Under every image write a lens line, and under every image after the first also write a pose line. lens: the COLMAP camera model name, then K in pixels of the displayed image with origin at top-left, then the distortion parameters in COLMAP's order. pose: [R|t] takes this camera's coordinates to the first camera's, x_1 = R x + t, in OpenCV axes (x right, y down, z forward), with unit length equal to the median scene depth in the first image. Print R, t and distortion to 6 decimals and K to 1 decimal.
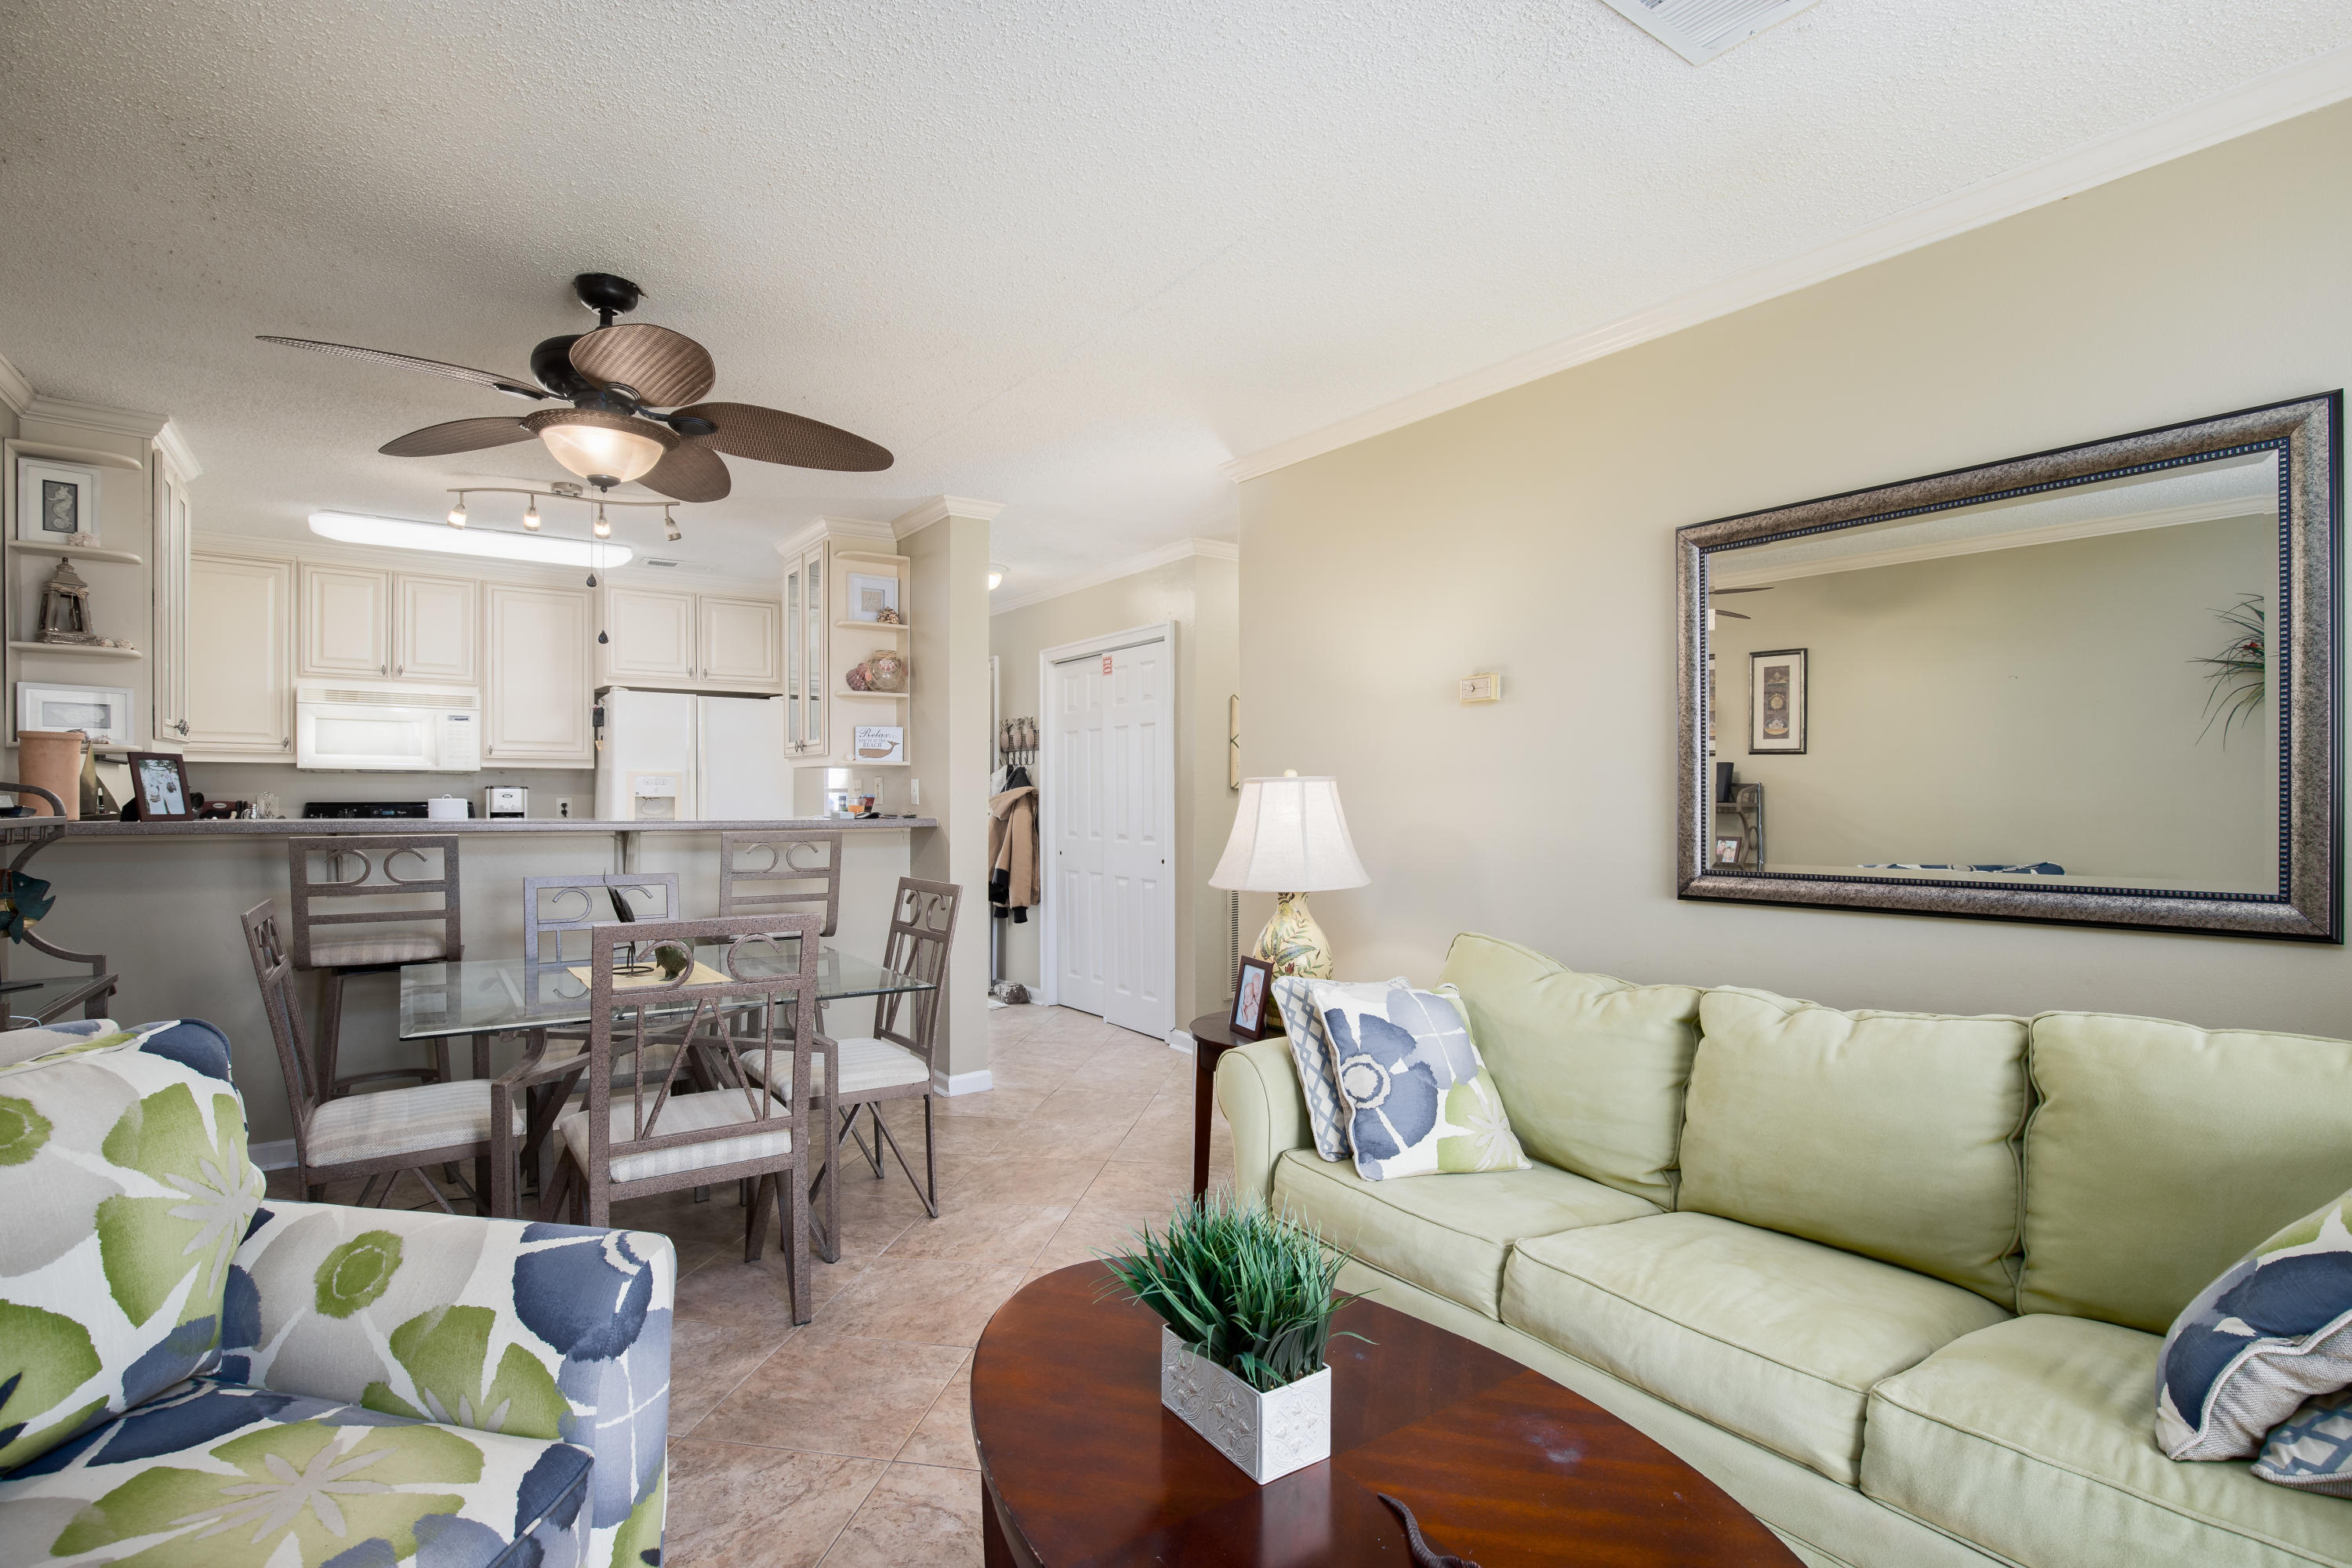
lens RADIAL K [[1067.1, 0, 1163.2], [0, 1067.1, 836.1], [0, 0, 1]] dist [-0.002410, -0.000426]
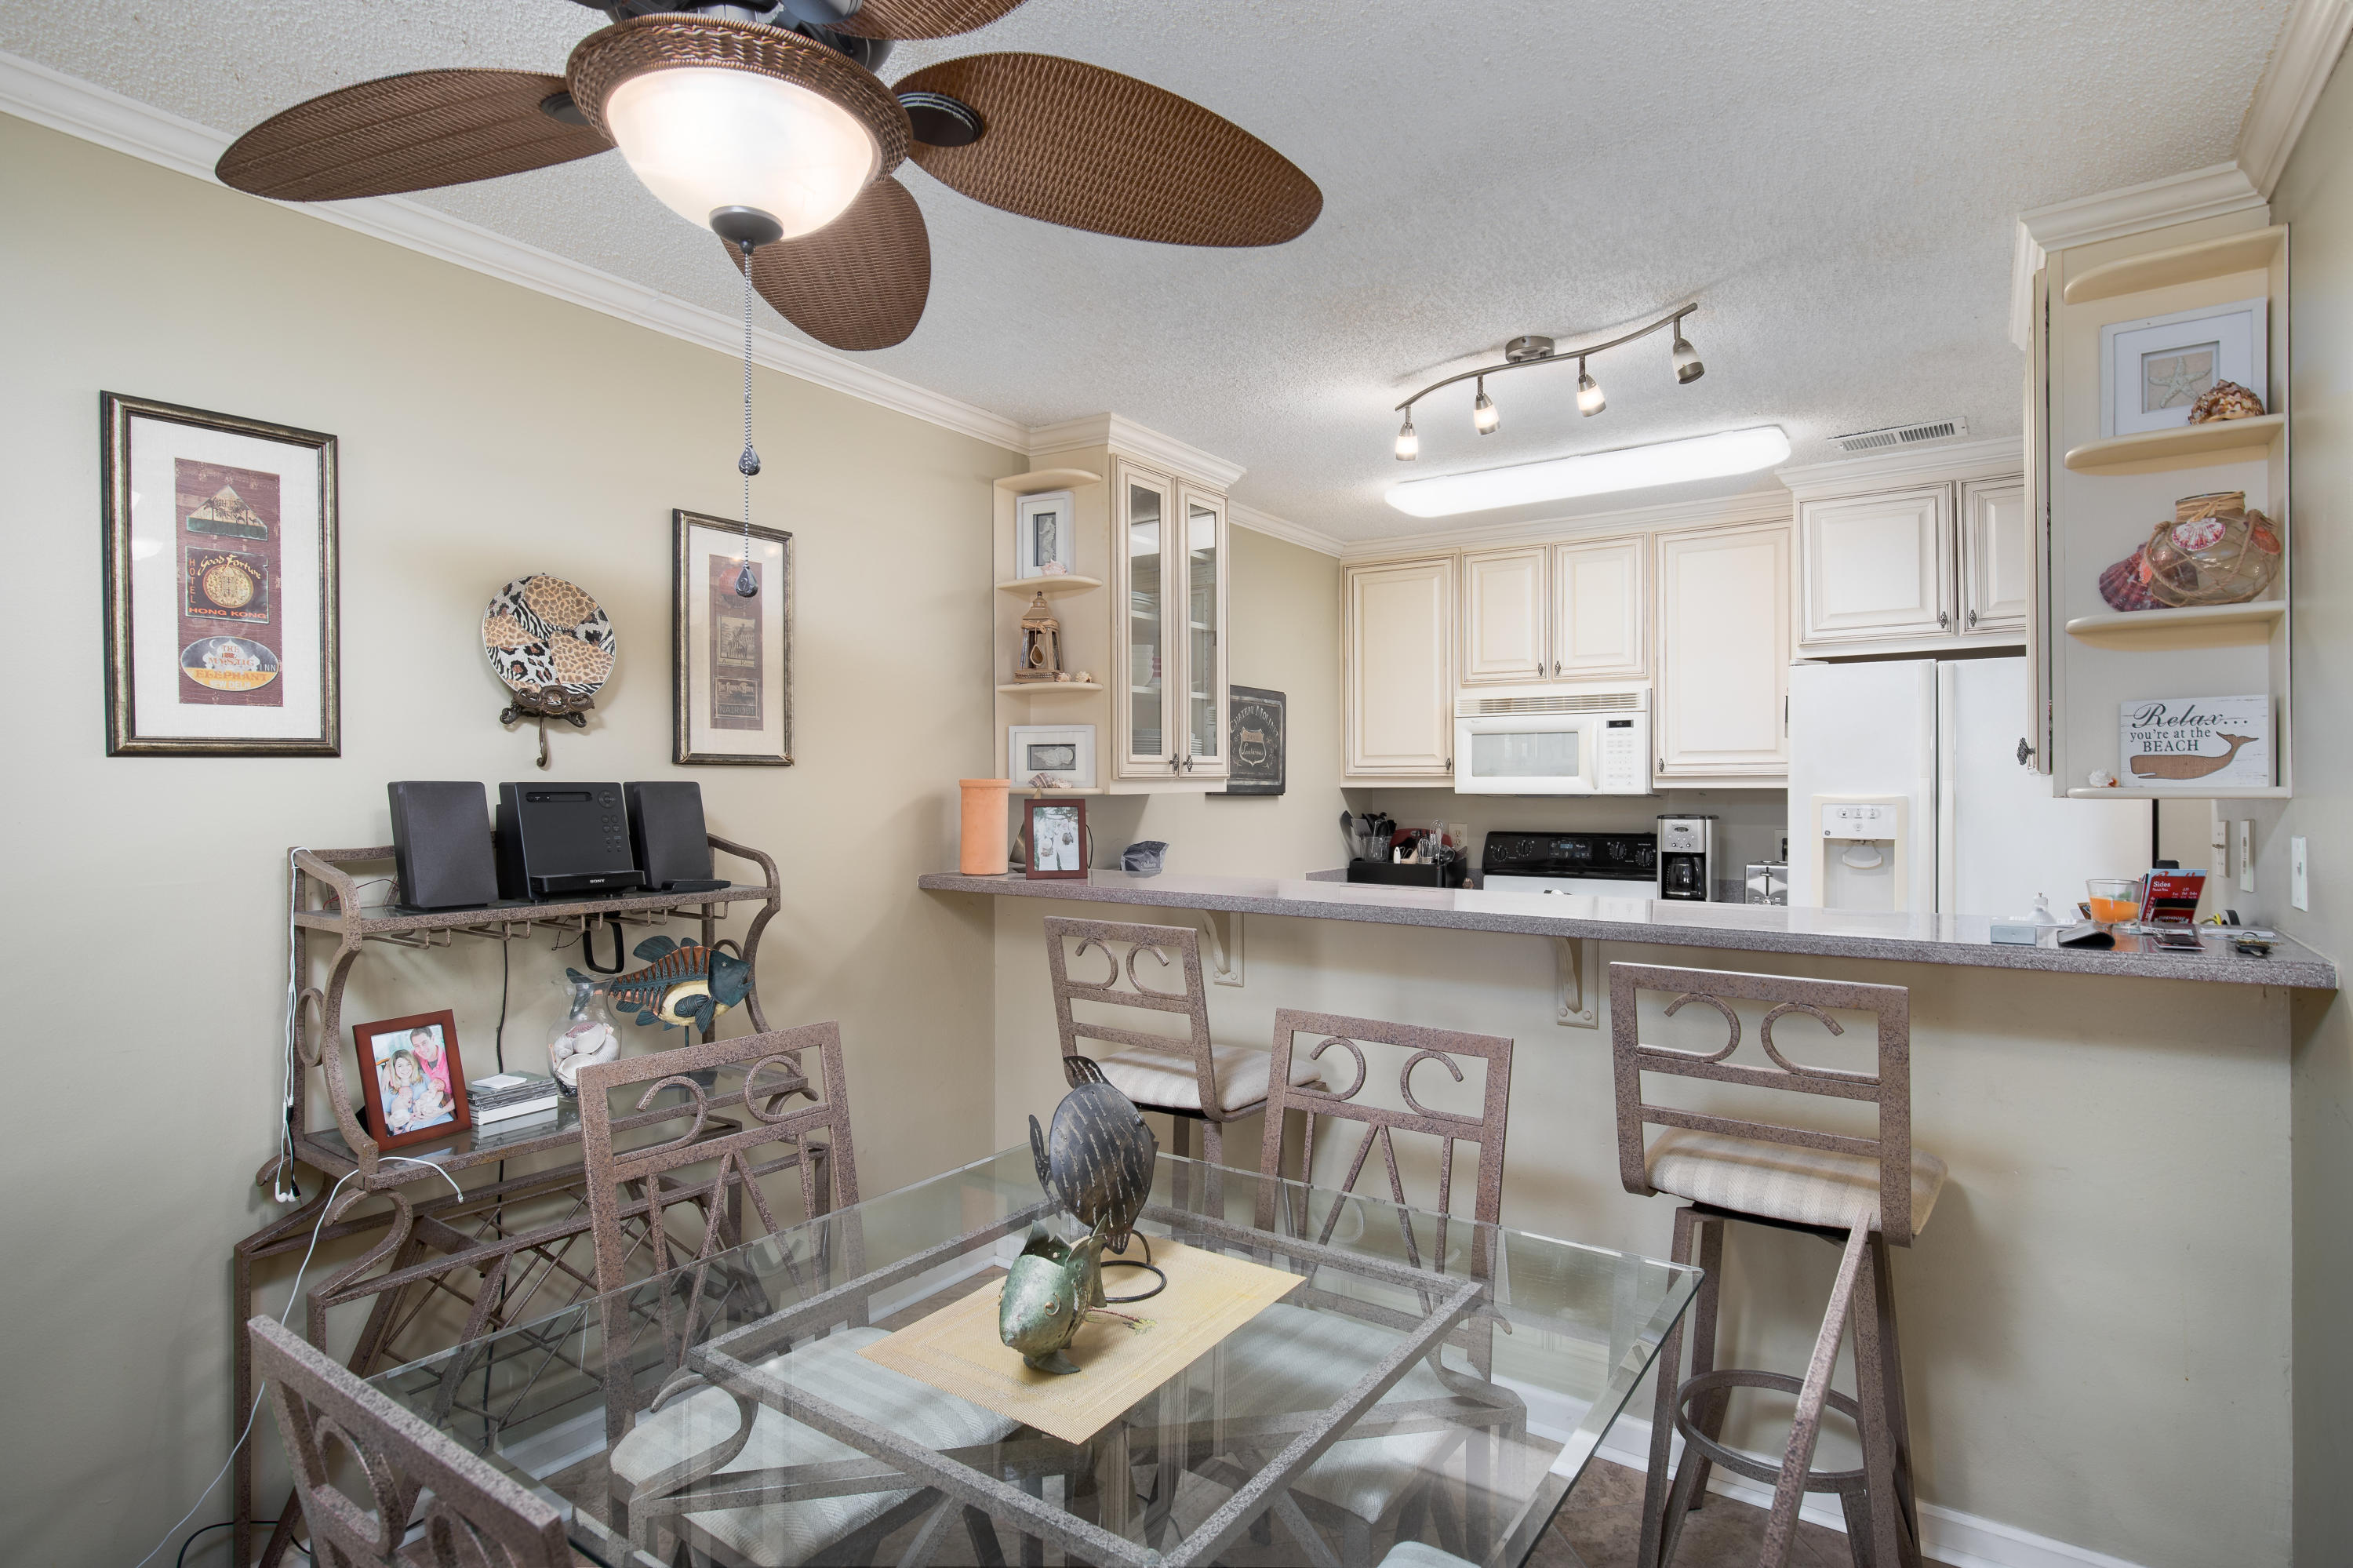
lens RADIAL K [[1171.1, 0, 1253.5], [0, 1171.1, 788.5], [0, 0, 1]] dist [0.001596, -0.001052]
pose [[0.377498, -0.000632, -0.926010, -0.001583], [-0.033403, 0.999340, -0.014299, -0.052629], [0.925408, 0.036329, 0.377228, 0.529930]]
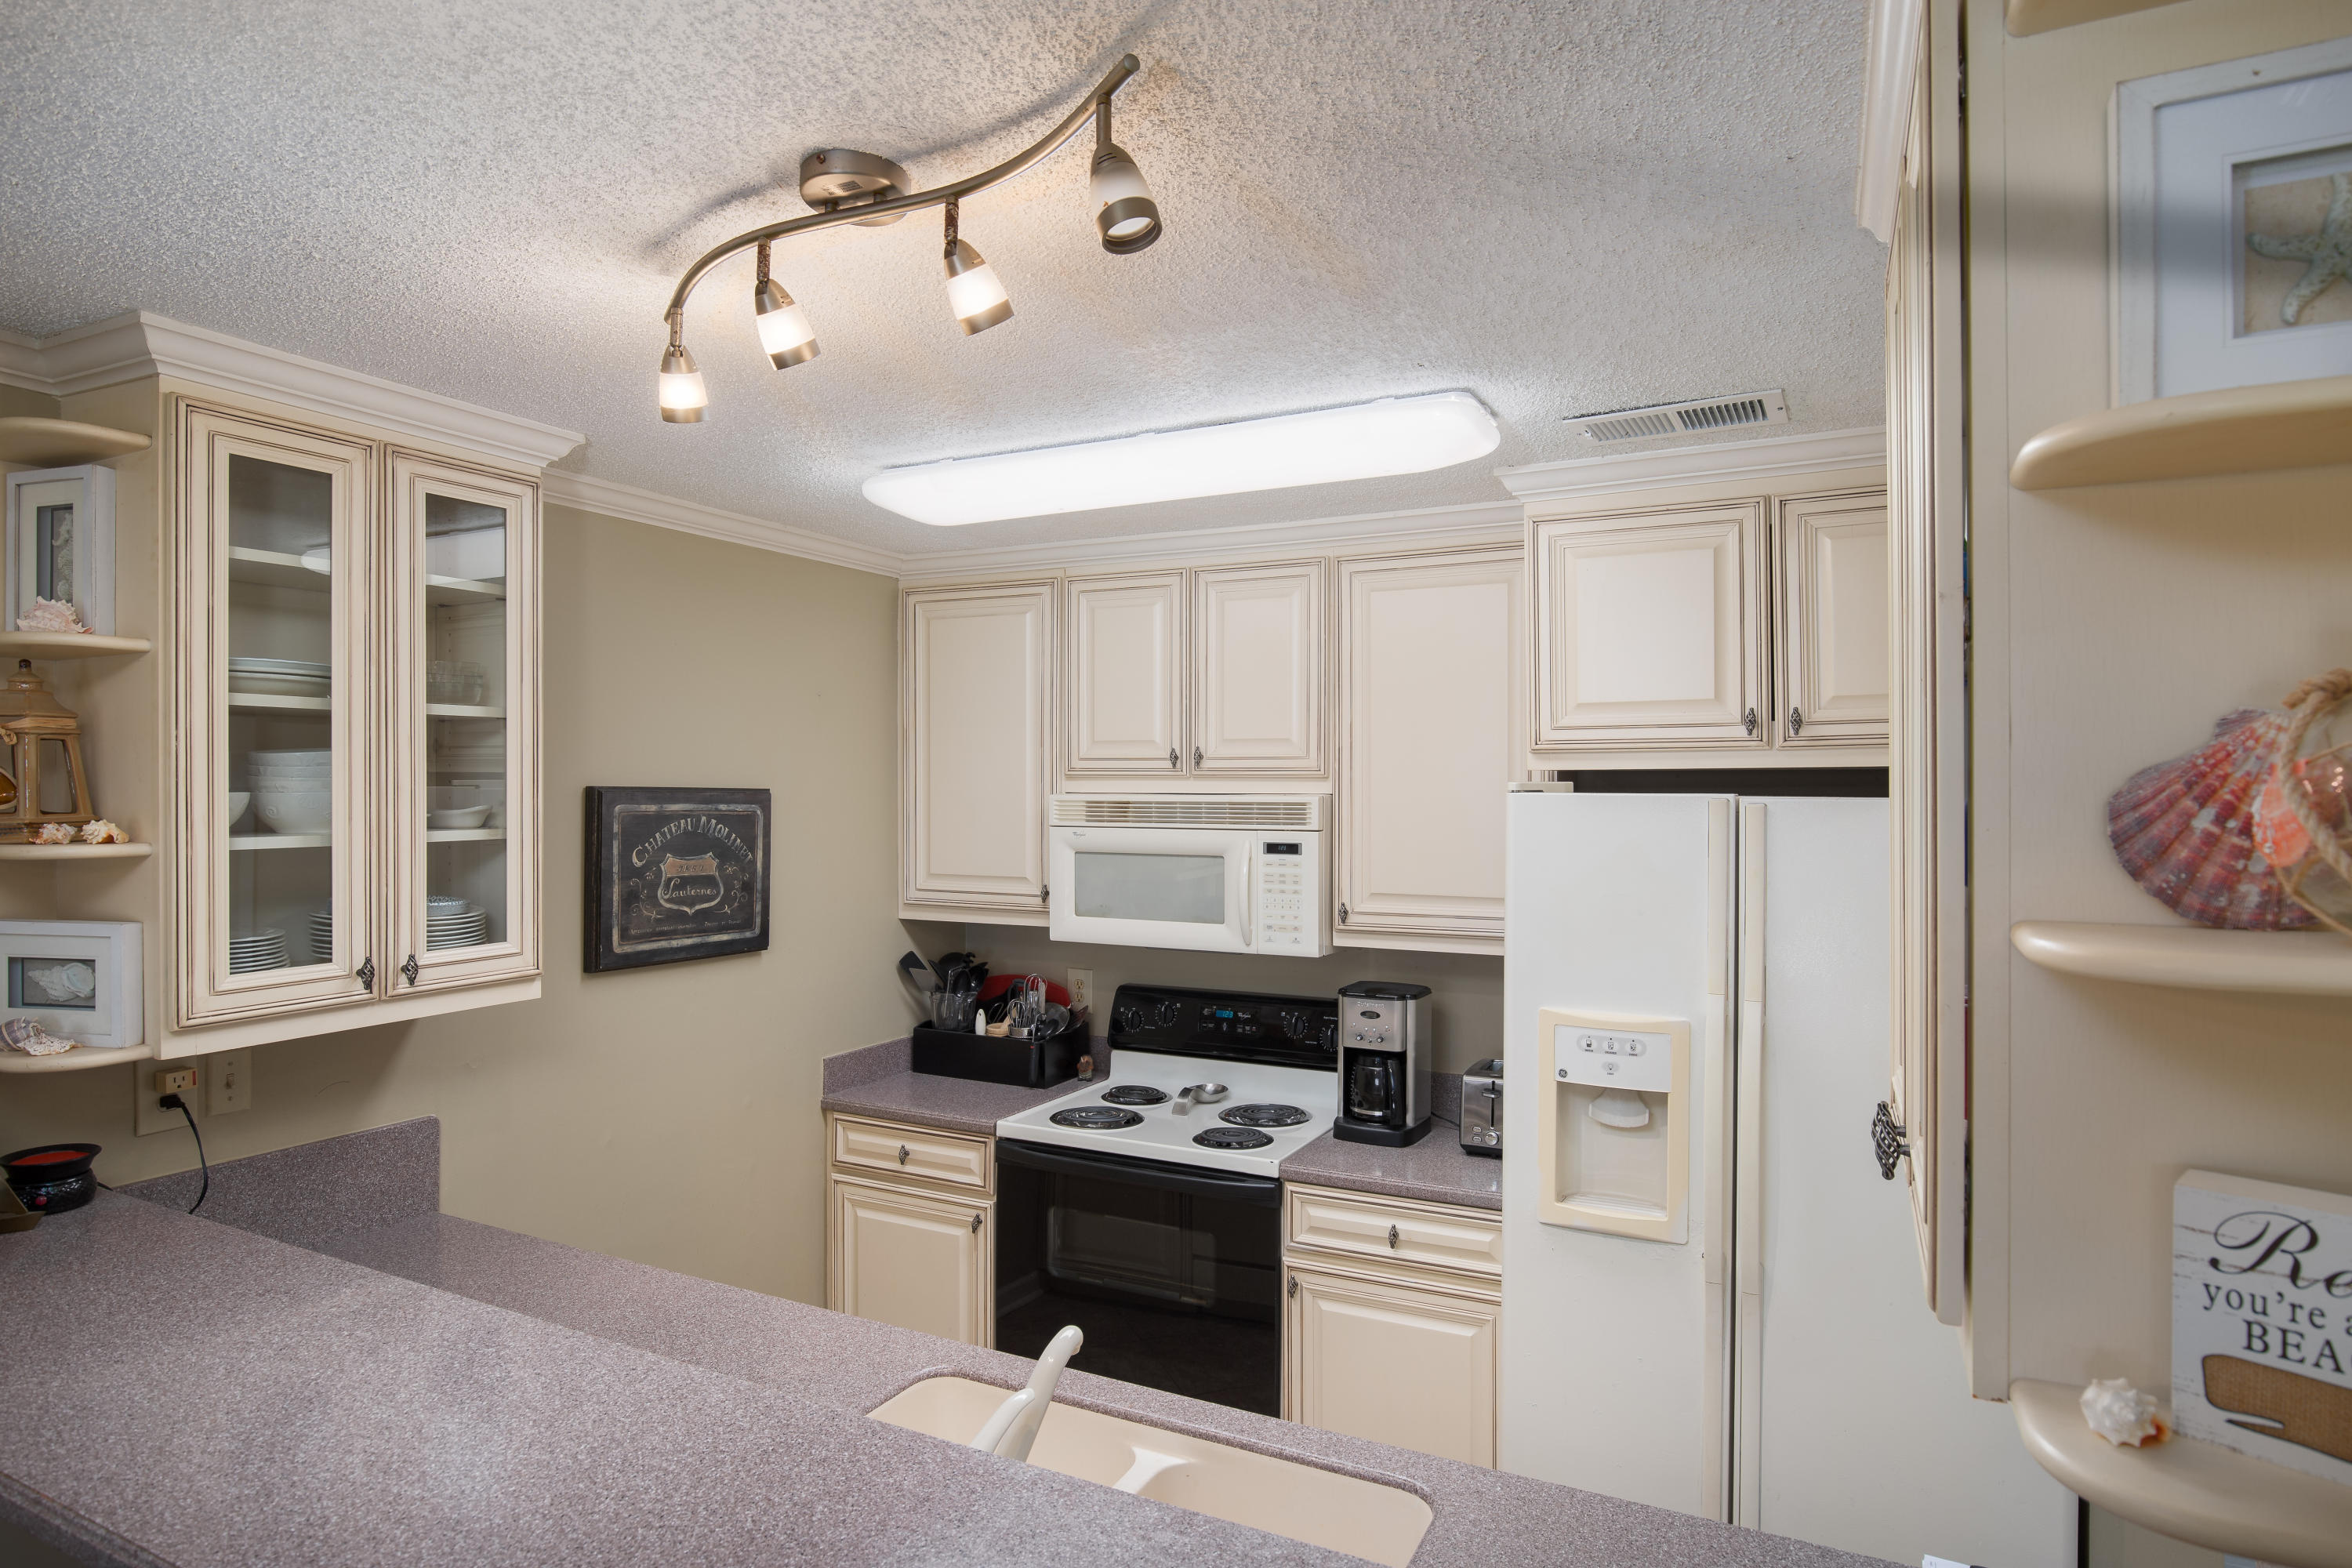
lens RADIAL K [[1248.4, 0, 1176.5], [0, 1248.4, 769.6], [0, 0, 1]] dist [-0.019121, 0.002811]
pose [[0.449024, -0.010070, -0.893463, -0.204631], [-0.045887, 0.998357, -0.034313, -0.144394], [0.892340, 0.056405, 0.447825, 0.812849]]
